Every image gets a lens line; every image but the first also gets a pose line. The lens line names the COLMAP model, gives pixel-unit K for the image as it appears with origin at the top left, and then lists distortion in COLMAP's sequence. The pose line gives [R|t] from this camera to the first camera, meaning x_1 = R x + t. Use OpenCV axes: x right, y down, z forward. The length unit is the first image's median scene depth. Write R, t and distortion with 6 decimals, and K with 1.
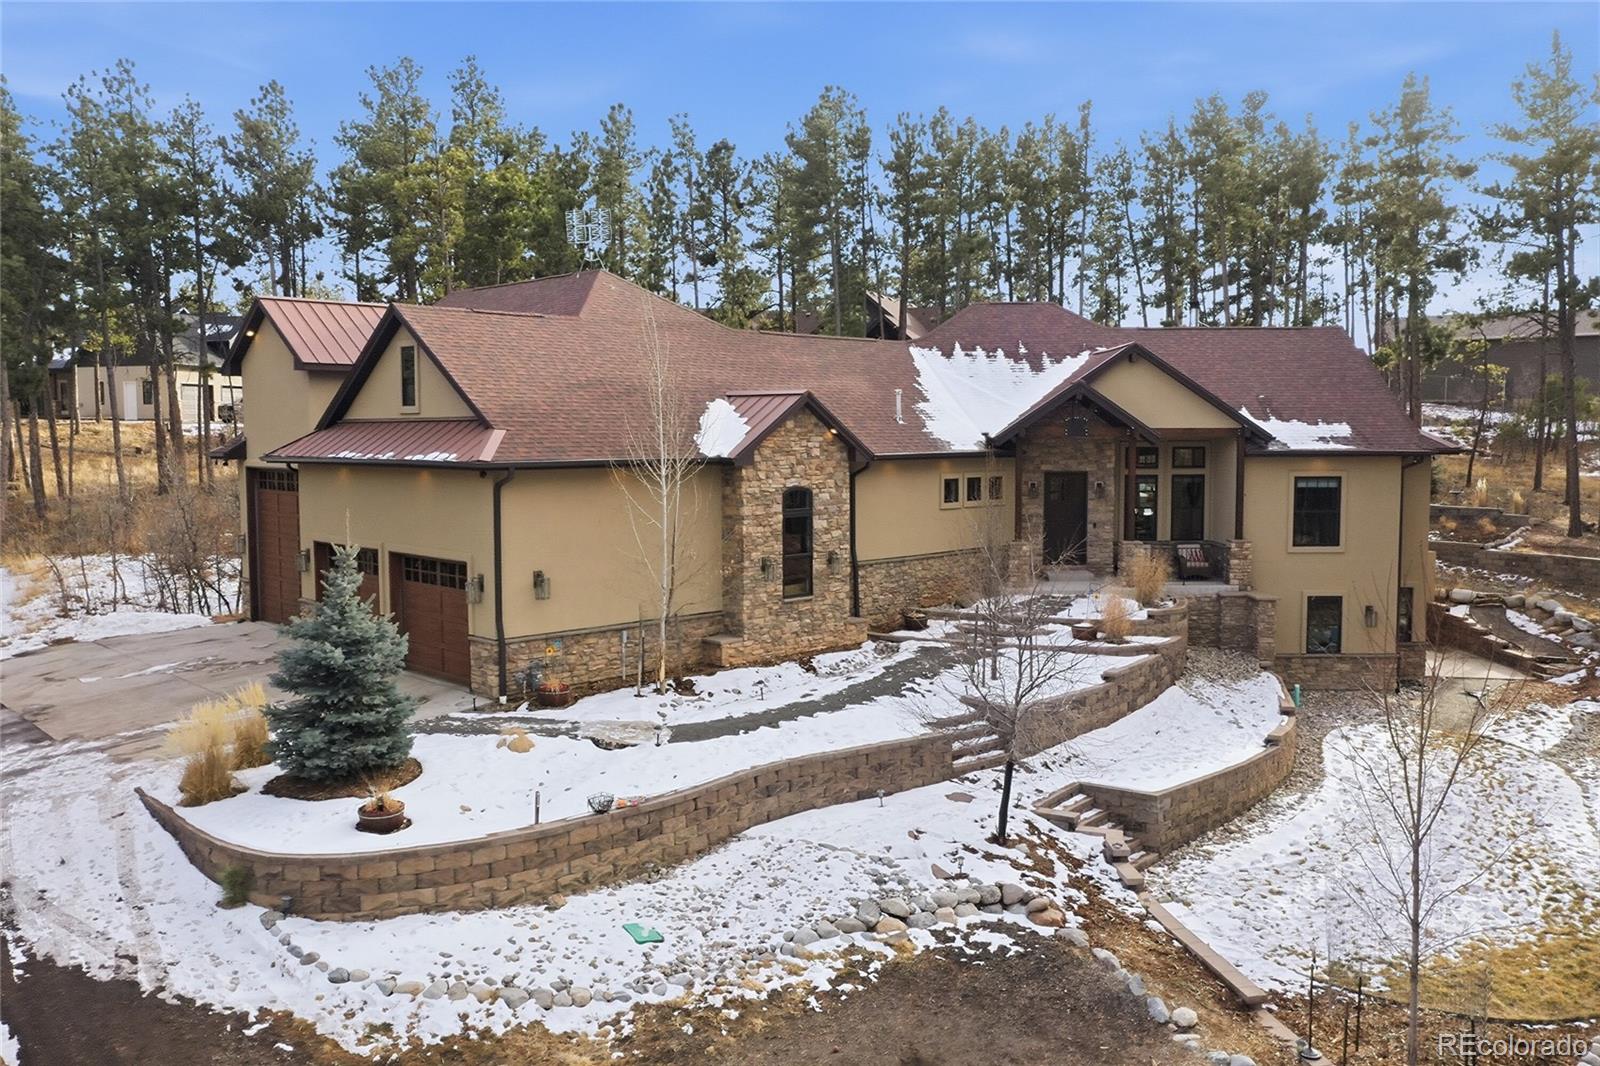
lens RADIAL K [[1267.5, 0, 795.9], [0, 1267.5, 530.1], [0, 0, 1]] dist [0.005111, -0.009005]
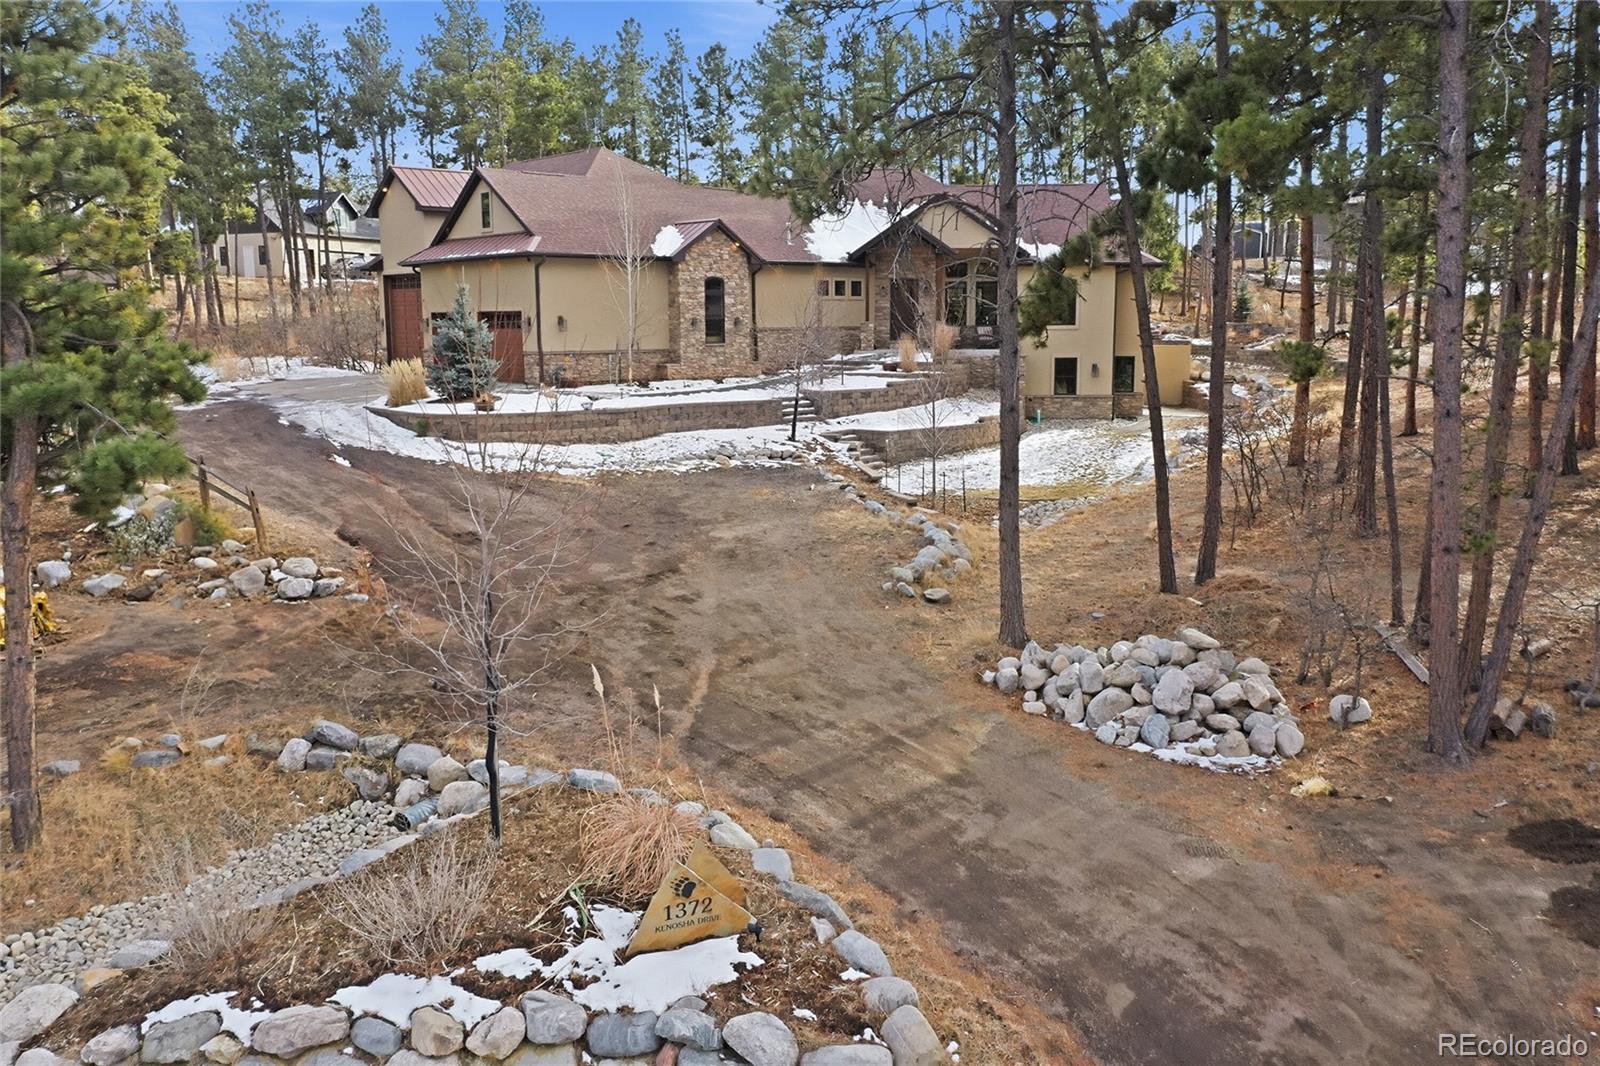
lens RADIAL K [[1267.5, 0, 789.6], [0, 1267.5, 531.8], [0, 0, 1]] dist [0.005111, -0.009005]
pose [[0.998992, 0.005598, -0.044527, 0.169309], [-0.001658, 0.996116, 0.088037, 0.147084], [0.044847, -0.087875, 0.995121, -0.669622]]
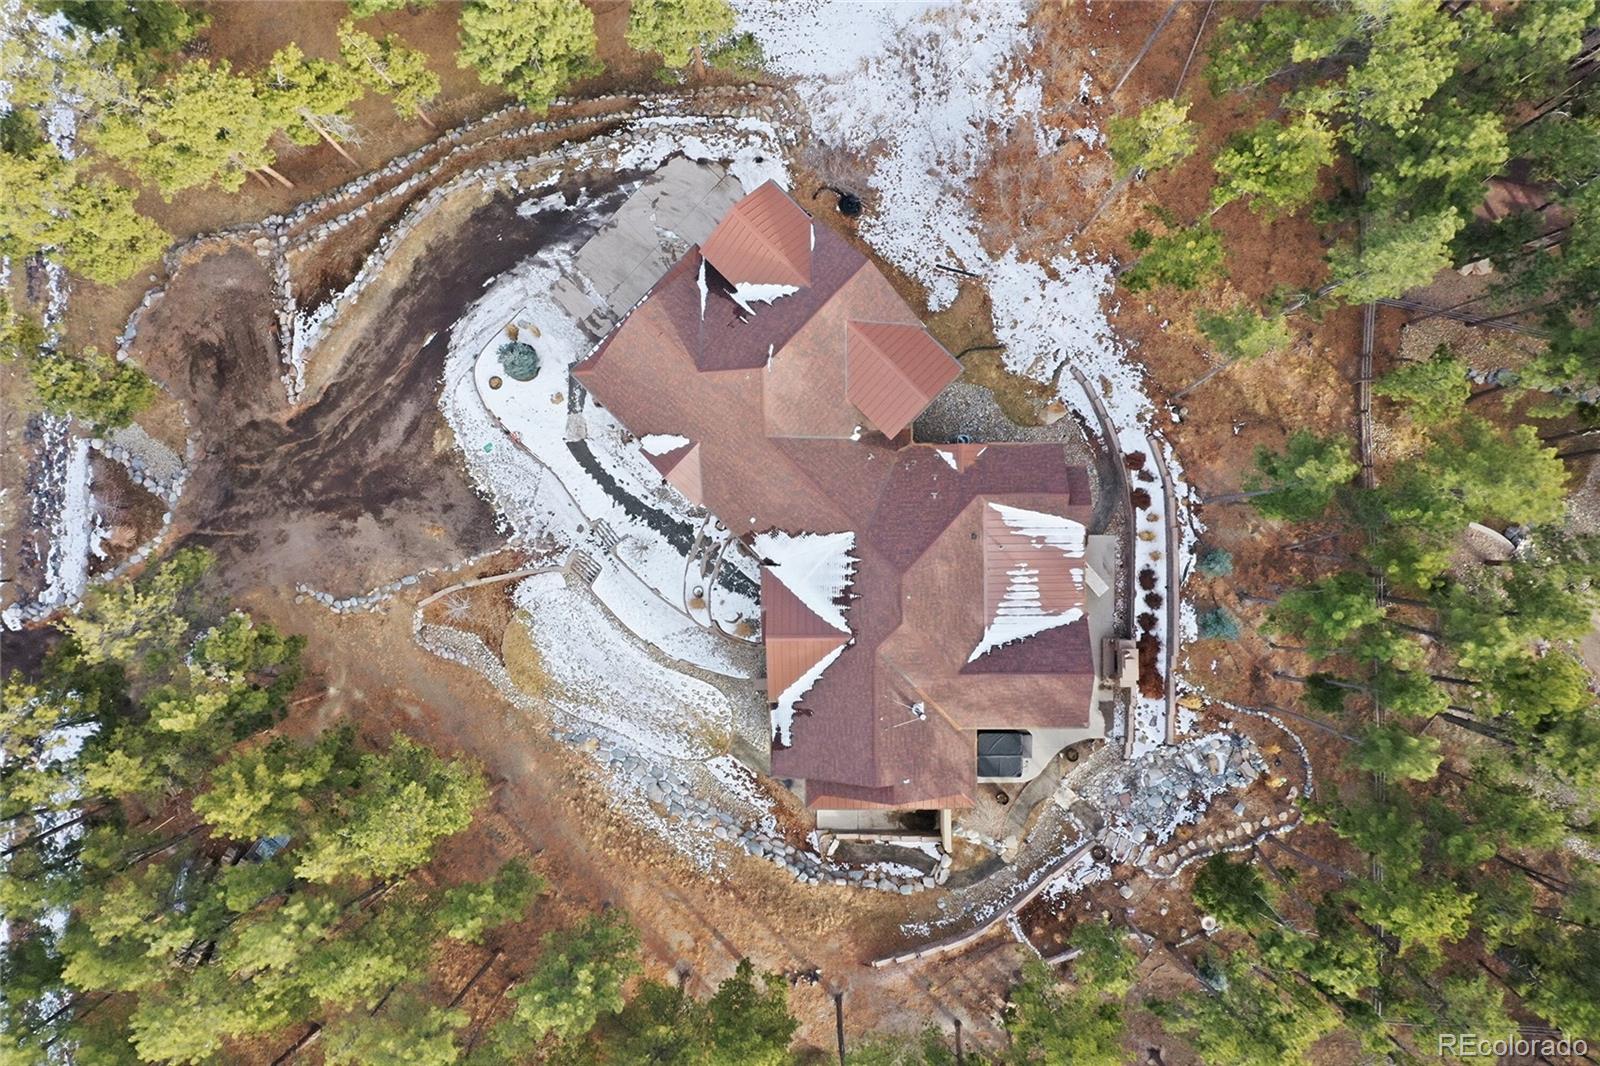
lens RADIAL K [[1267.5, 0, 797.8], [0, 1267.5, 526.8], [0, 0, 1]] dist [0.005111, -0.009005]
pose [[0.022414, 0.999725, 0.006958, 0.086107], [-0.057058, -0.005669, 0.998355, -2.392096], [0.998119, -0.022775, 0.056915, 1.040255]]
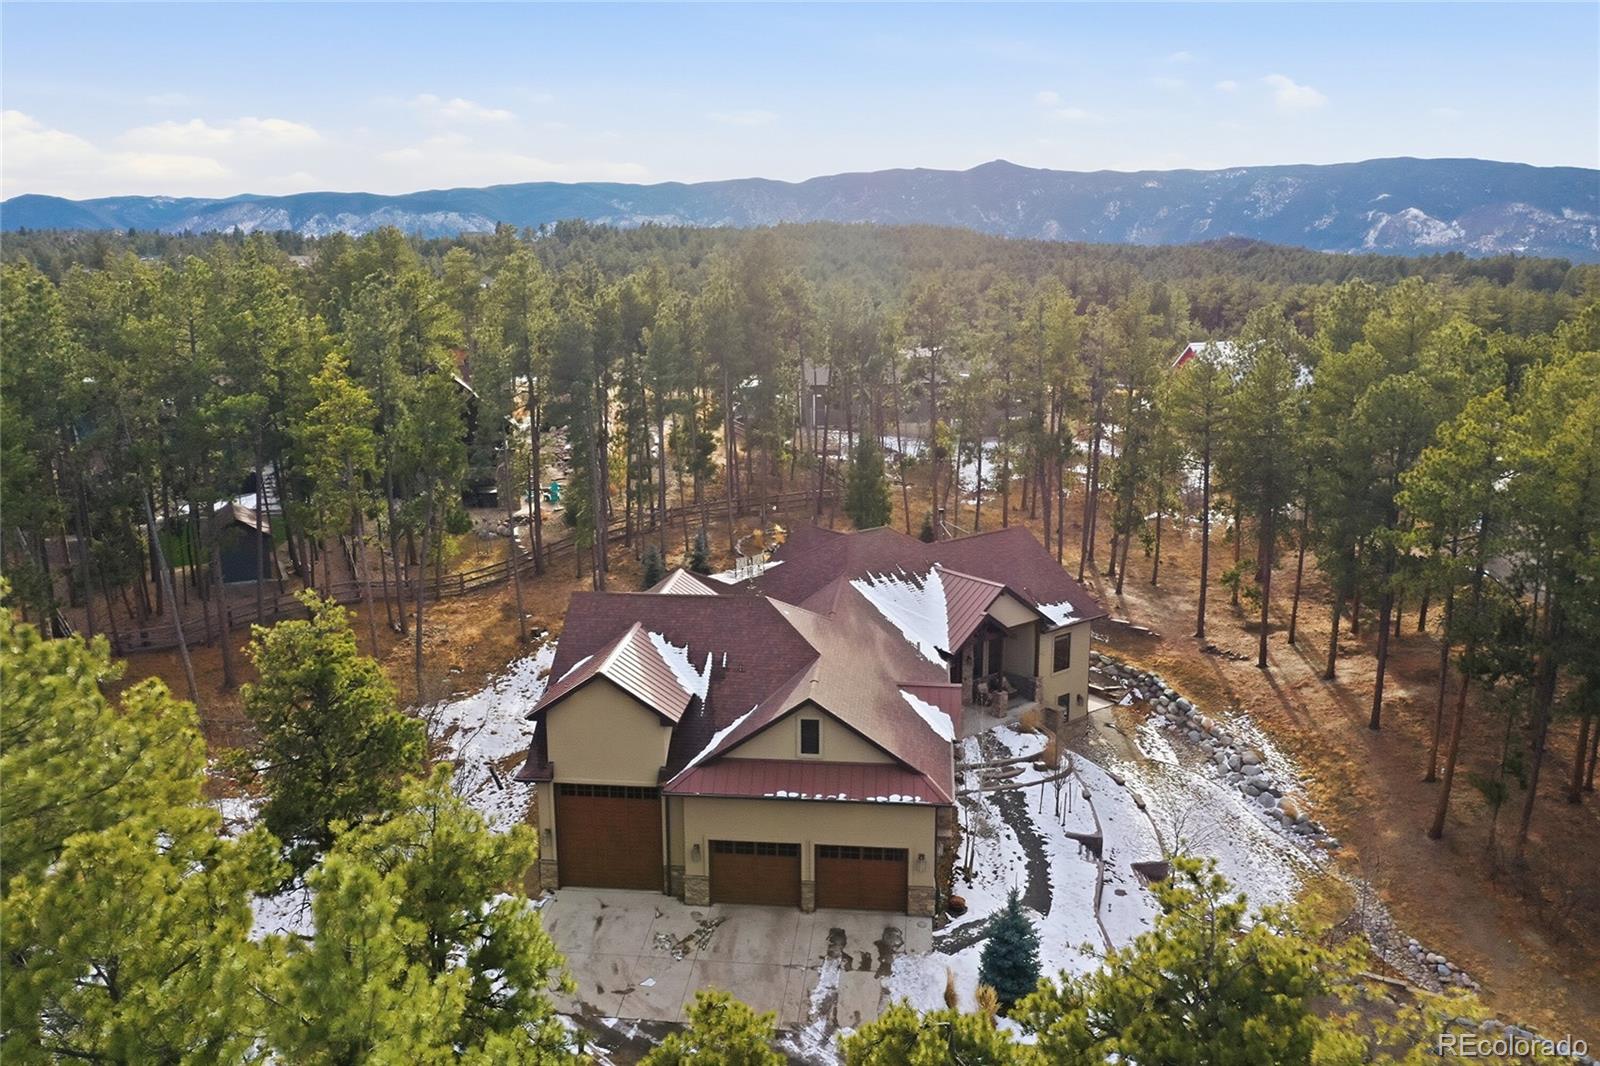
lens RADIAL K [[1267.5, 0, 800.0], [0, 1267.5, 537.3], [0, 0, 1]] dist [0.005111, -0.009005]
pose [[0.767416, -0.144414, 0.624674, -1.163383], [0.051976, 0.985109, 0.163888, -0.576042], [-0.639040, -0.093302, 0.763494, -0.182130]]
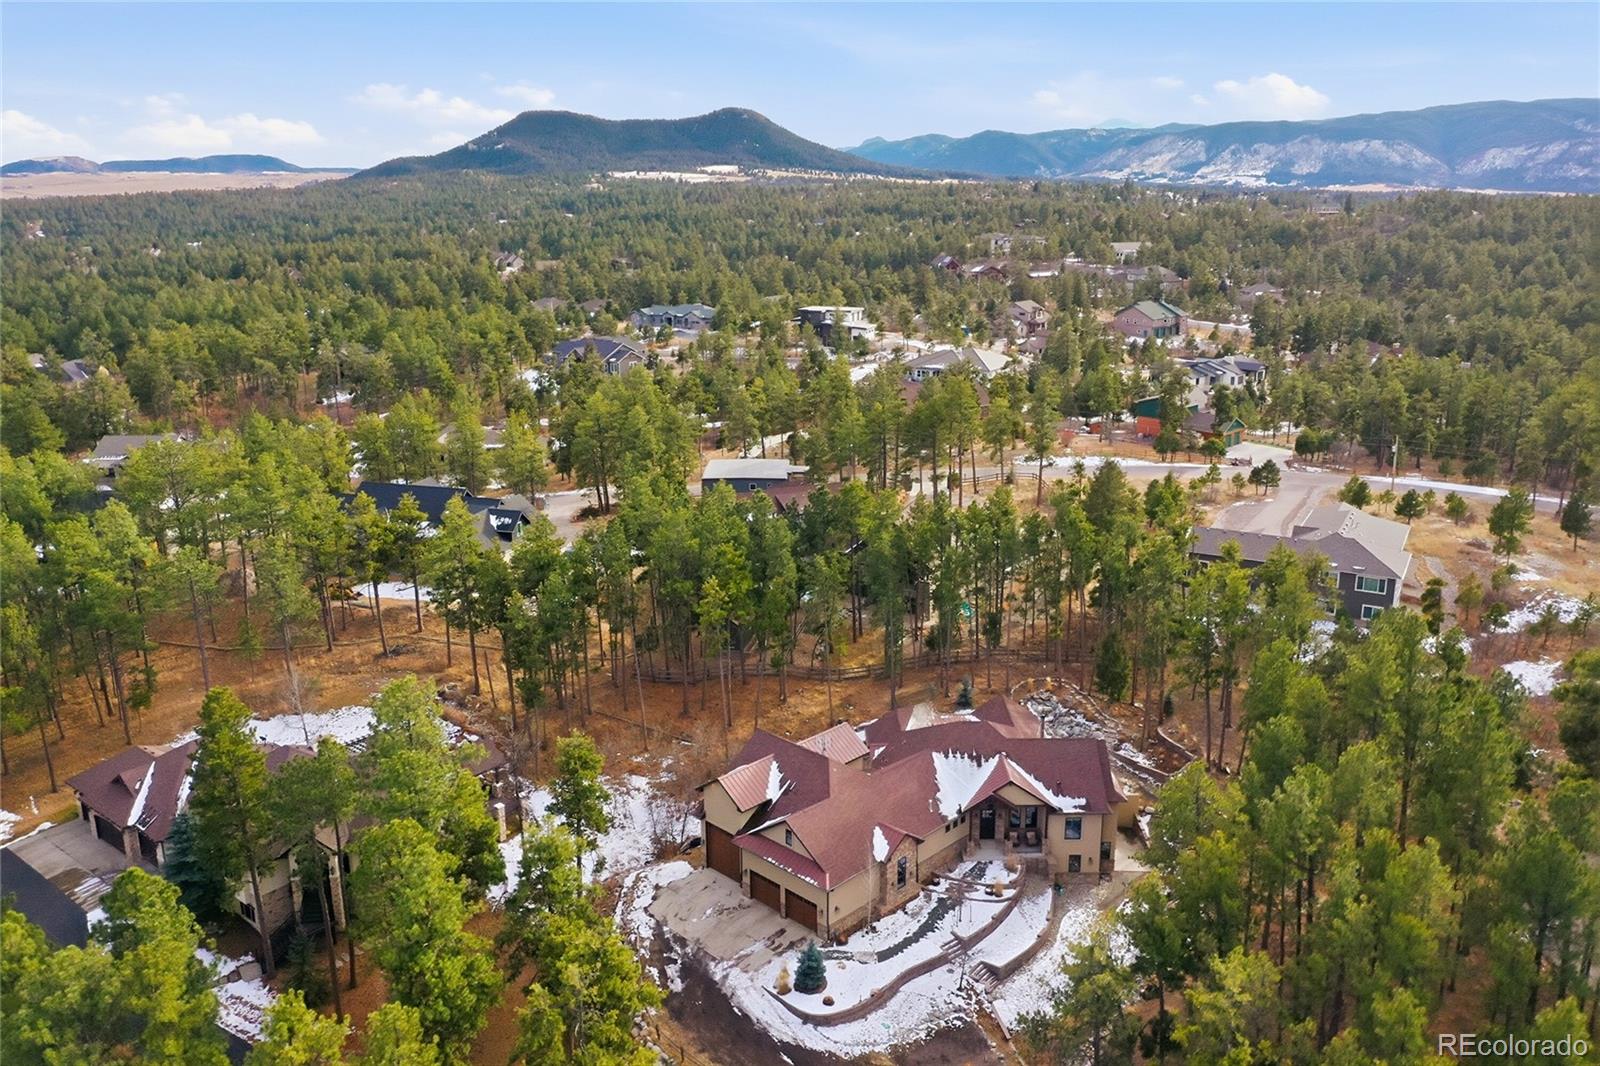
lens RADIAL K [[1267.5, 0, 792.7], [0, 1267.5, 535.5], [0, 0, 1]] dist [0.005111, -0.009005]
pose [[0.999872, -0.010013, 0.012471, -0.297158], [0.007352, 0.980253, 0.197609, -1.424722], [-0.014203, -0.197492, 0.980202, -1.943130]]
